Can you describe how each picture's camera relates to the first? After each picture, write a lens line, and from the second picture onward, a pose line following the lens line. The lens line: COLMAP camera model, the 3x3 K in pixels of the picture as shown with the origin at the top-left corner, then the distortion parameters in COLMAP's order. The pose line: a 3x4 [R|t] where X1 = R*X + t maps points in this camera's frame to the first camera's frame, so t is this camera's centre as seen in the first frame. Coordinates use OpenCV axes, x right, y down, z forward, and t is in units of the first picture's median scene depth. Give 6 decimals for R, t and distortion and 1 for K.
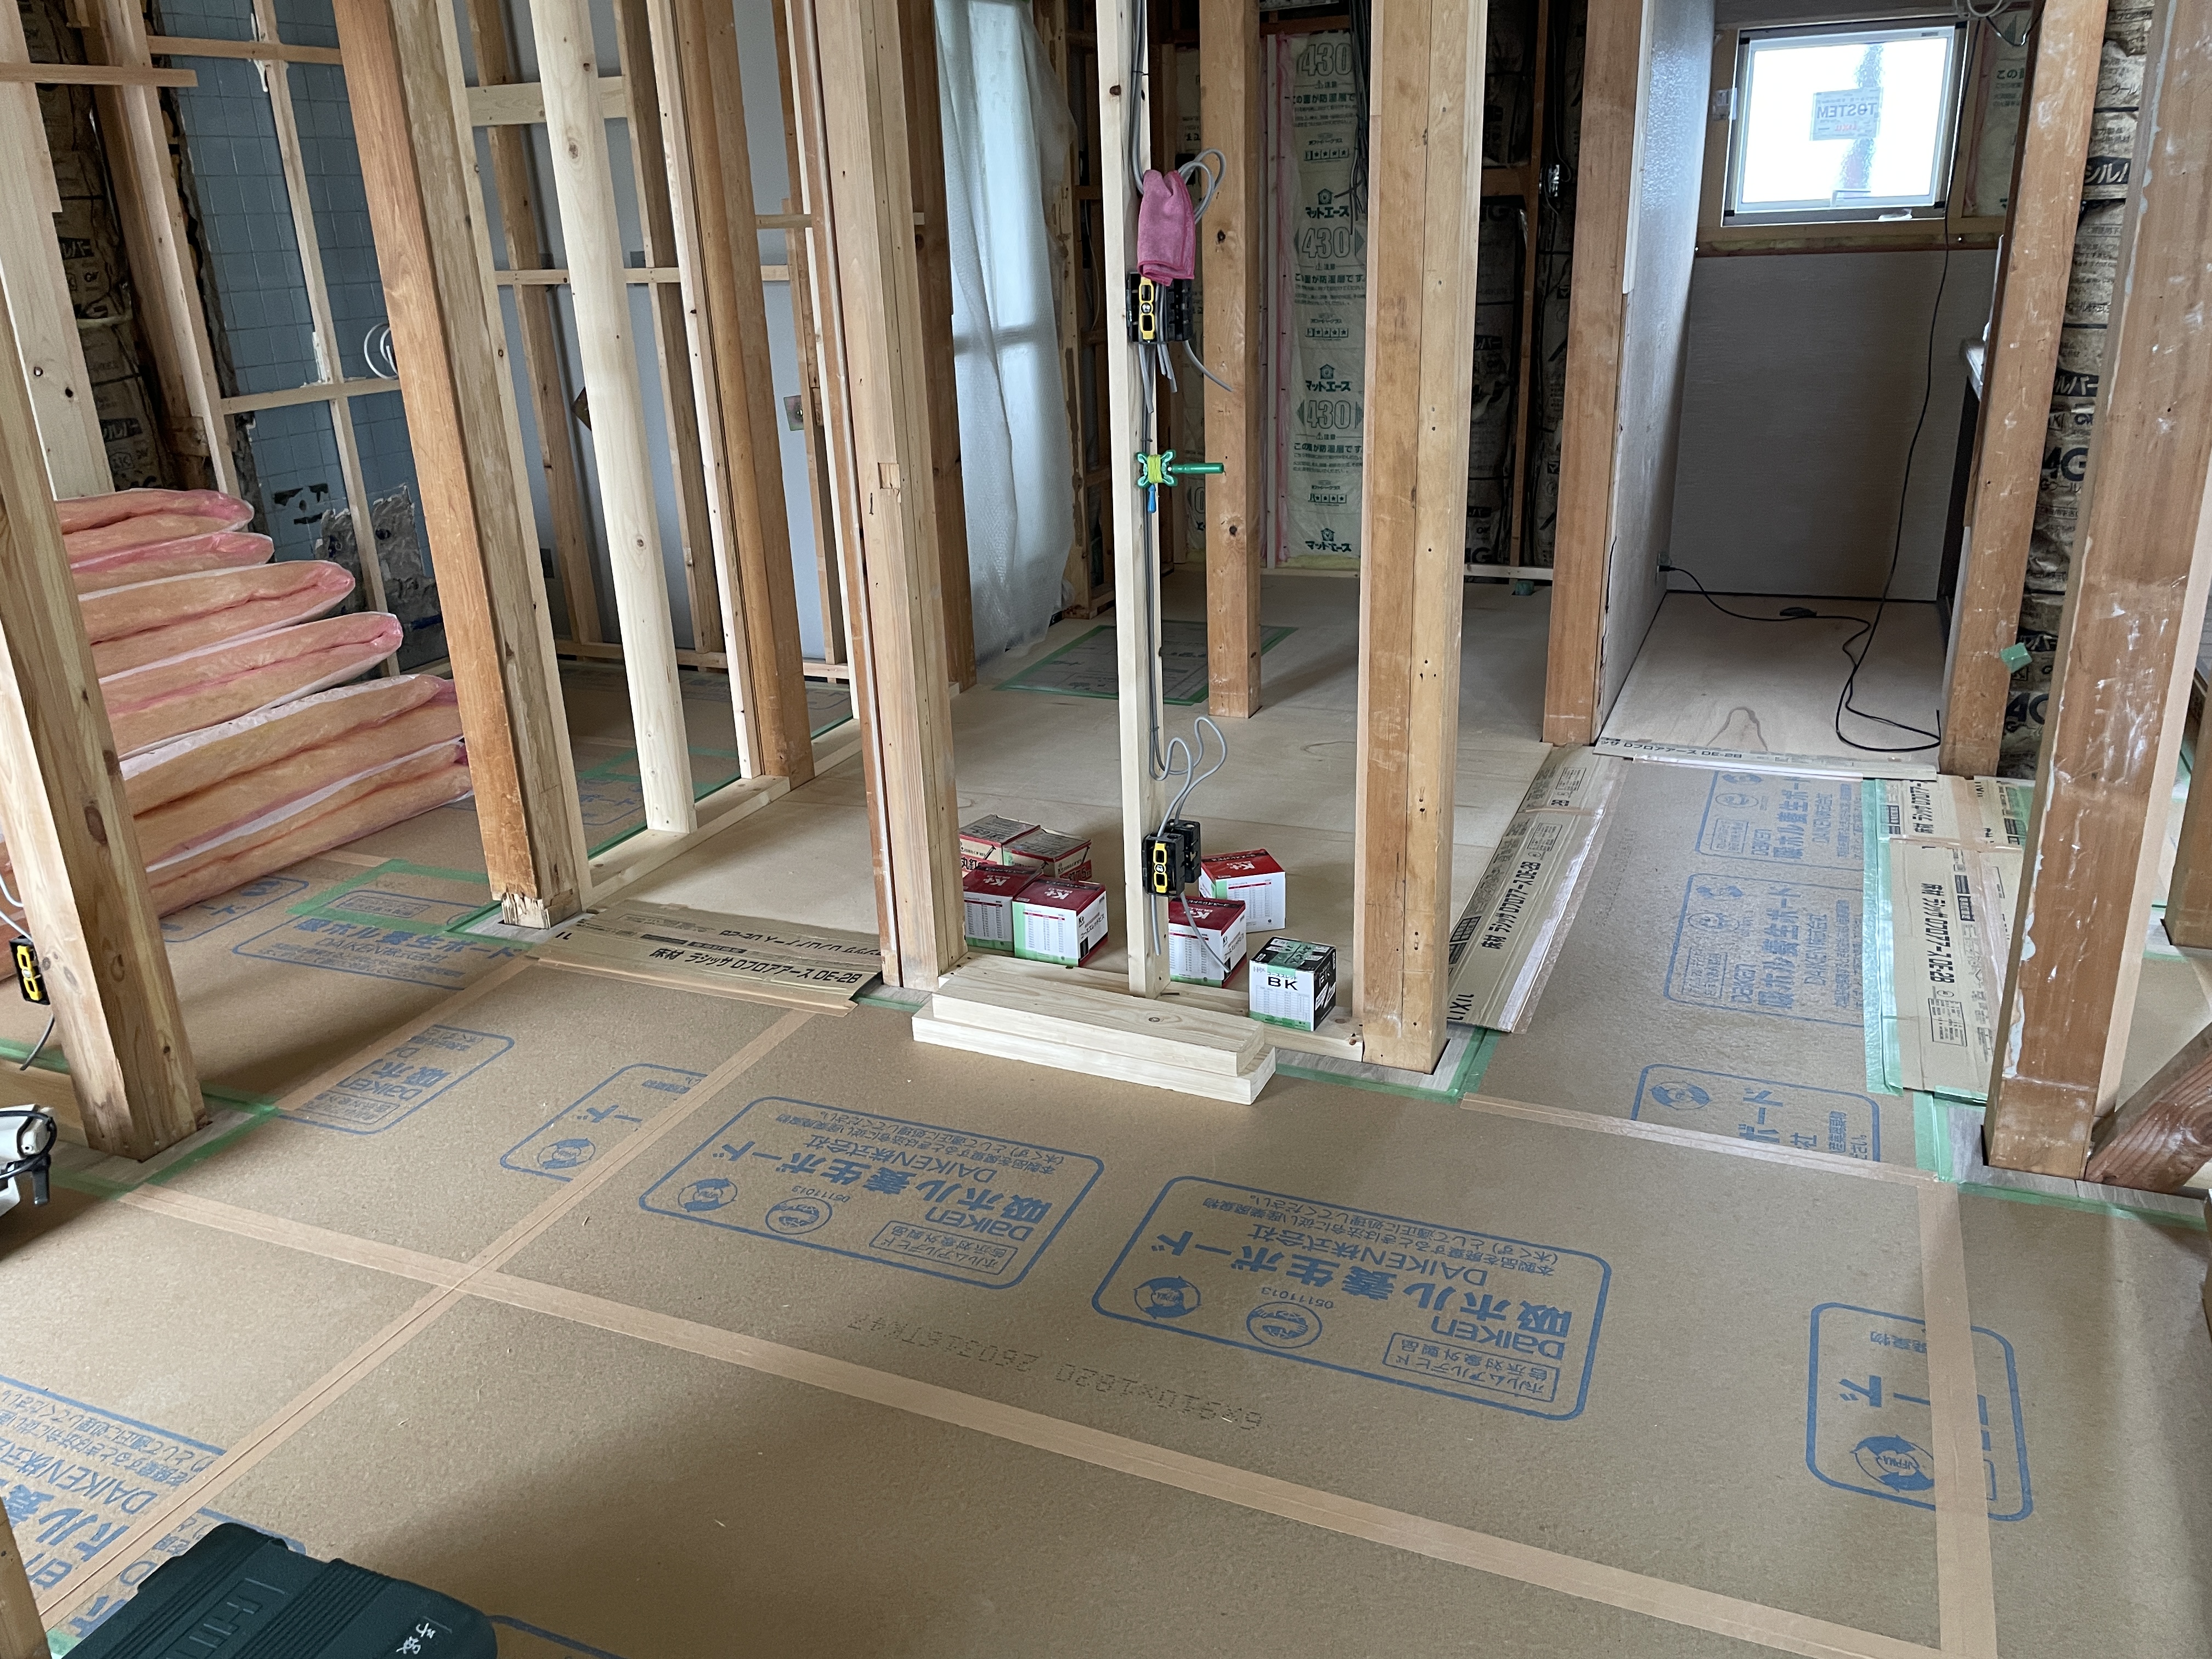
lens RADIAL K [[1679.8, 0, 1094.2], [0, 1679.8, 826.1], [0, 0, 1]] dist [0.095029, -0.121089]
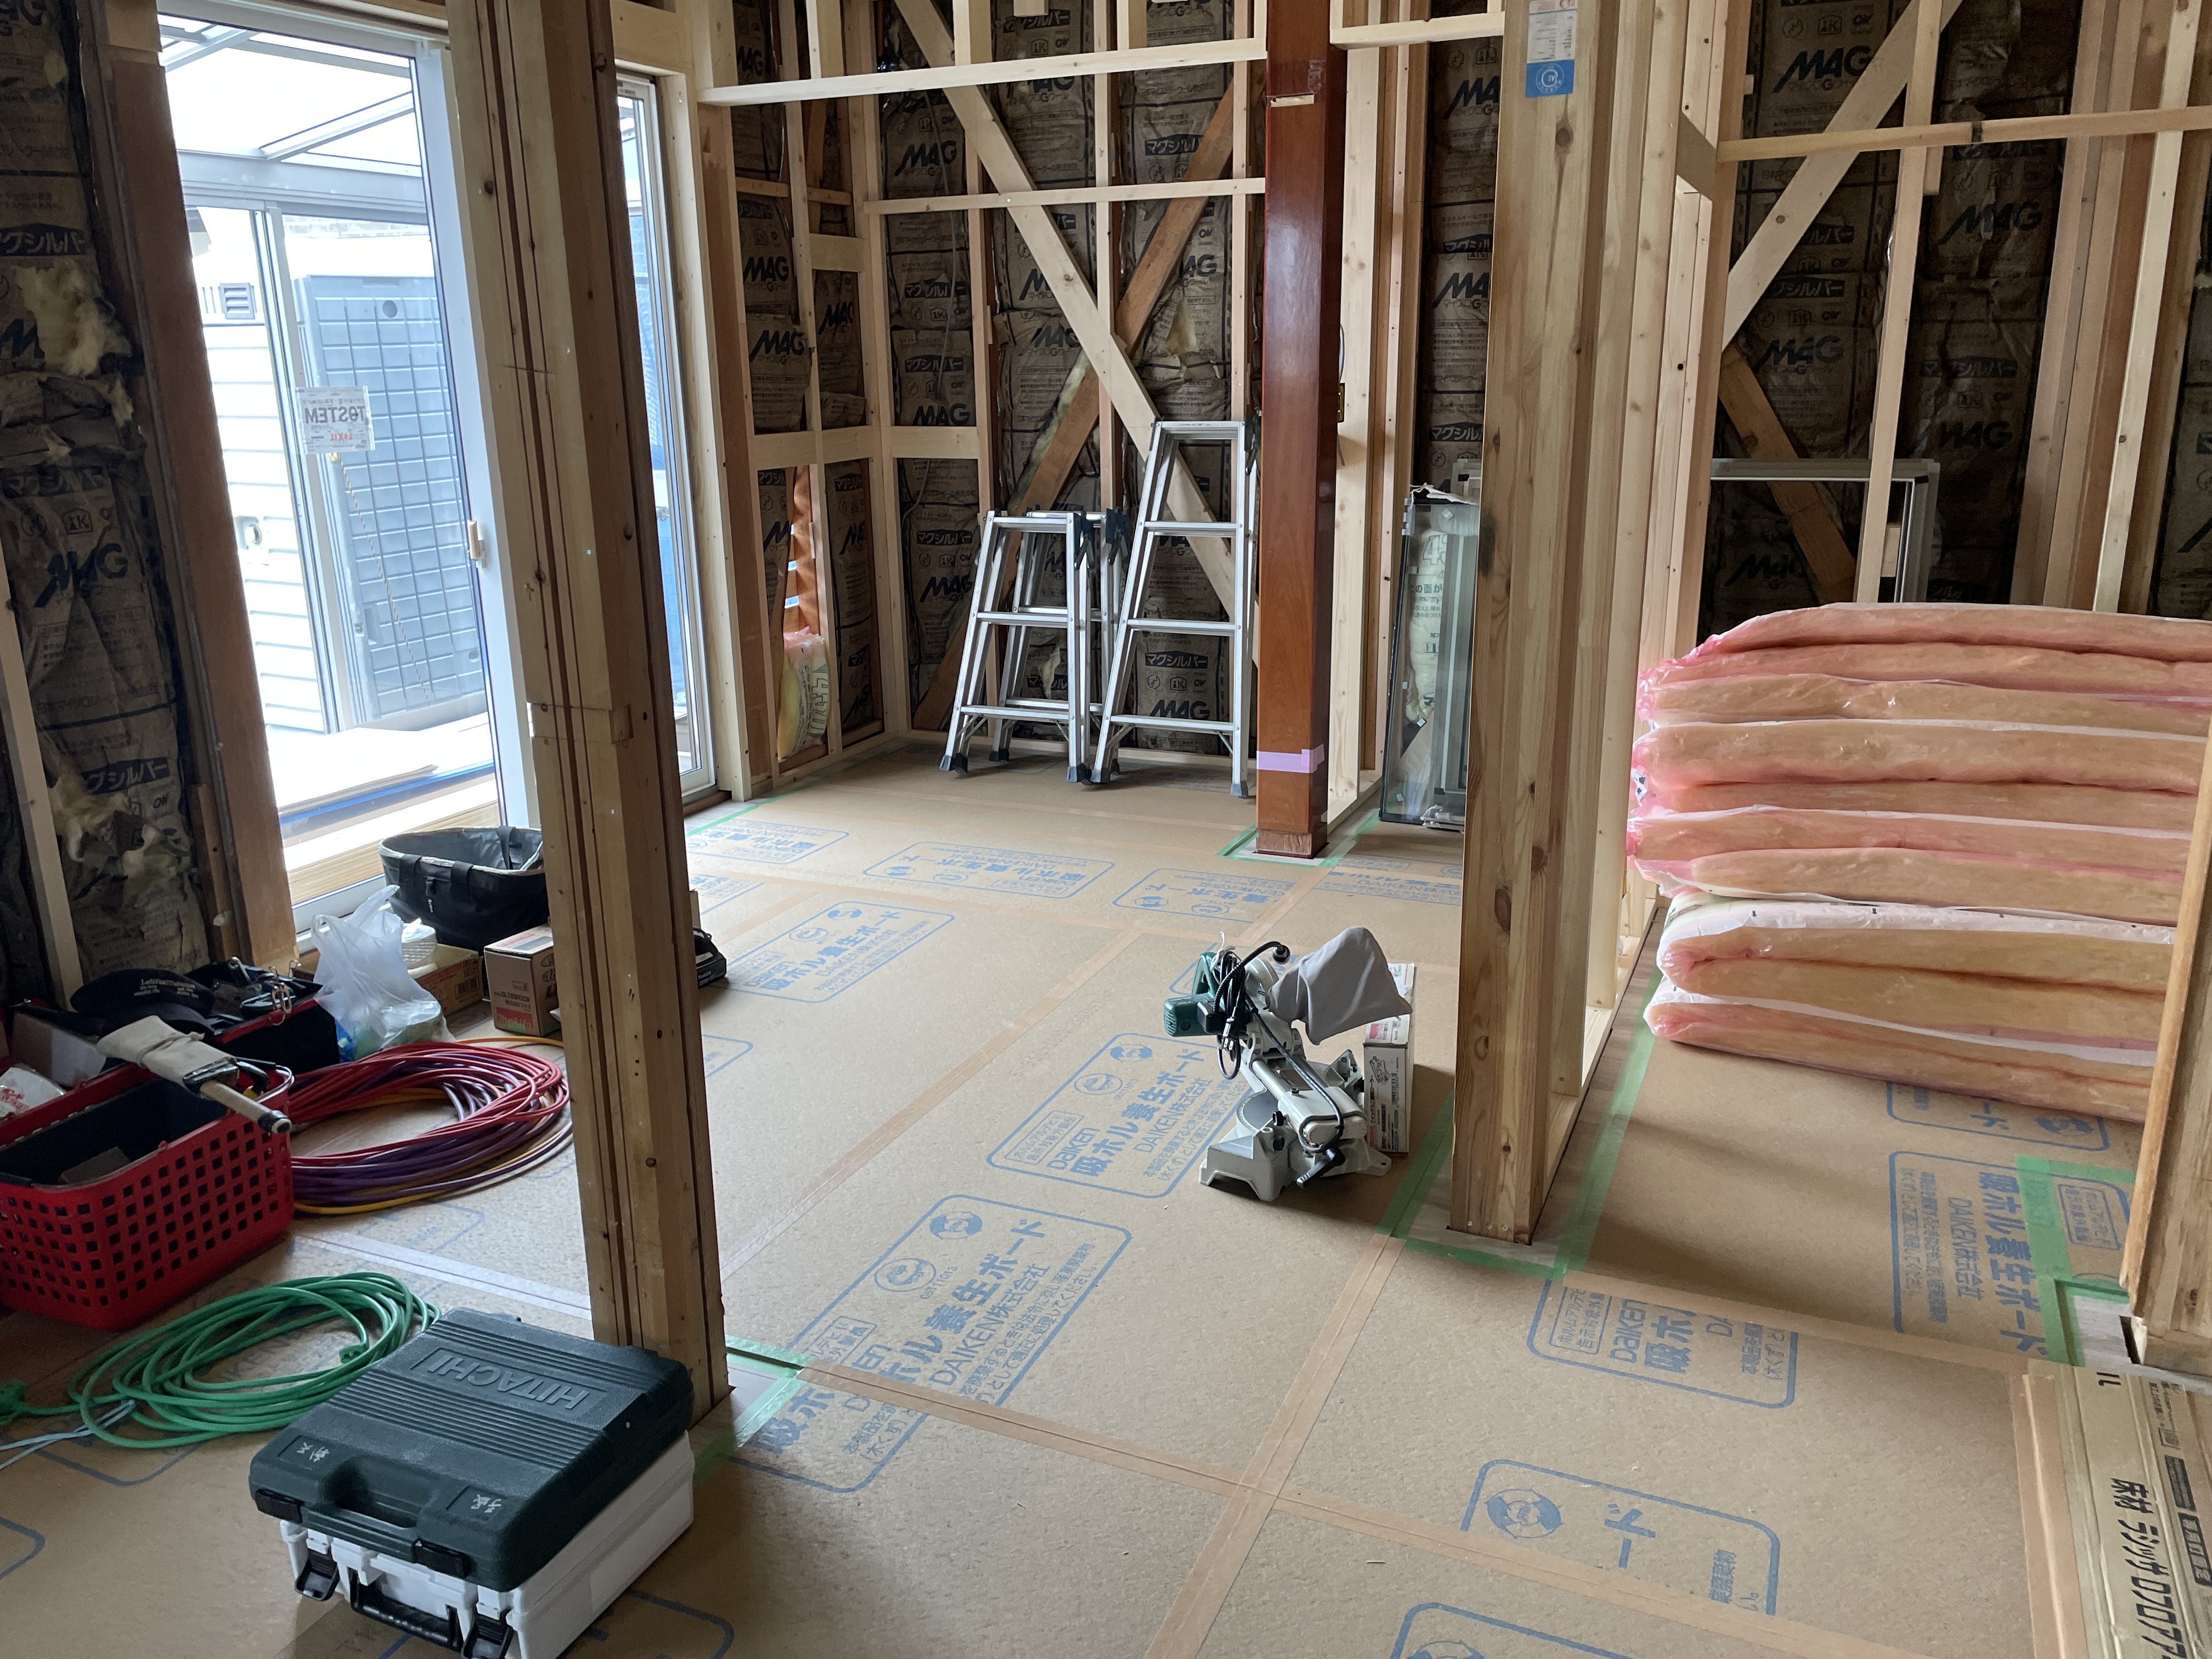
lens RADIAL K [[1679.8, 0, 1094.0], [0, 1679.8, 809.6], [0, 0, 1]] dist [0.095029, -0.121089]
pose [[-0.027875, 0.302881, -0.952621, 0.271171], [-0.324840, 0.898523, 0.295187, -0.209171], [0.945358, 0.317678, 0.073342, 0.534495]]
